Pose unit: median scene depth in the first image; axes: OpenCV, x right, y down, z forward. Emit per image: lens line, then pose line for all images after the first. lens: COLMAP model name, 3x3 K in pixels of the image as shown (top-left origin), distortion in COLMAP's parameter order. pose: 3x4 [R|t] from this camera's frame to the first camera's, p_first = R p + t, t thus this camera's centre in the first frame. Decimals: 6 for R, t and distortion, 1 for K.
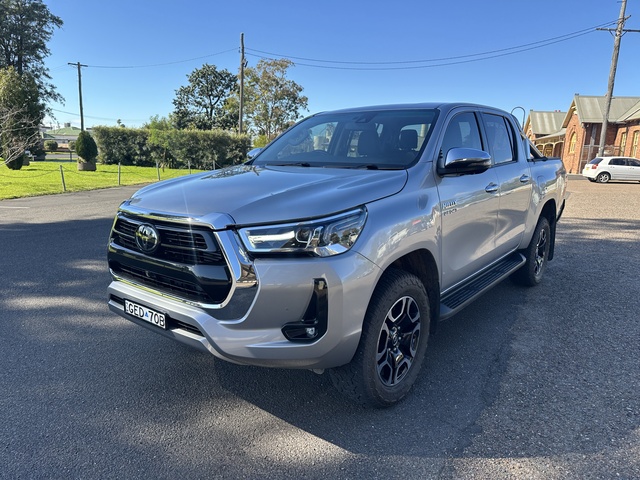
lens RADIAL K [[446.4, 0, 324.0], [0, 446.4, 243.6], [0, 0, 1]] dist [0.069184, -0.079236]
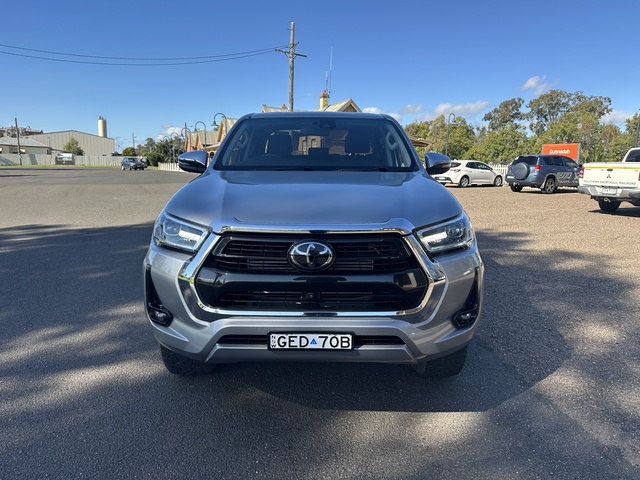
lens RADIAL K [[446.4, 0, 324.0], [0, 446.4, 243.6], [0, 0, 1]] dist [0.069184, -0.079236]
pose [[0.771768, -0.111993, 0.625964, -0.900715], [0.112684, 0.992877, 0.038707, -0.063279], [-0.625840, 0.040663, 0.778890, 0.303855]]
